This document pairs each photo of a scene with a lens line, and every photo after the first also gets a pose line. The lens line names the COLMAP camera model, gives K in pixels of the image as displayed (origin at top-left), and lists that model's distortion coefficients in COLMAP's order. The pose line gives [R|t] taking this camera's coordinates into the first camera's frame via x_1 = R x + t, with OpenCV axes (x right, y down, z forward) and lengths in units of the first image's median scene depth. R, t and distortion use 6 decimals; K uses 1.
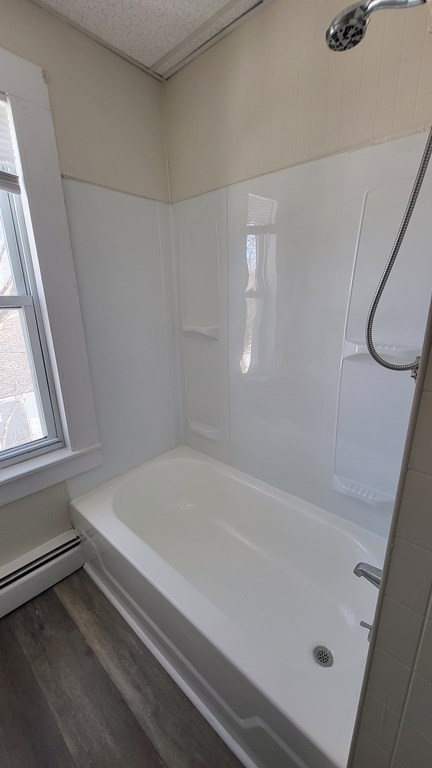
lens RADIAL K [[303.8, 0, 218.1], [0, 303.8, 385.6], [0, 0, 1]] dist [-0.002100, 0.000178]
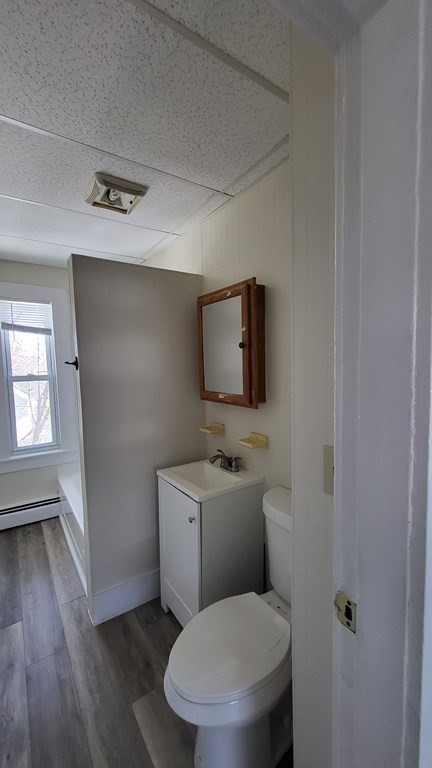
lens RADIAL K [[303.8, 0, 214.5], [0, 303.8, 385.0], [0, 0, 1]] dist [-0.002100, 0.000178]
pose [[0.970353, 0.006710, -0.241601, 1.063659], [-0.060114, 0.974902, -0.214363, 0.188700], [0.234099, 0.222532, 0.946402, -0.814417]]
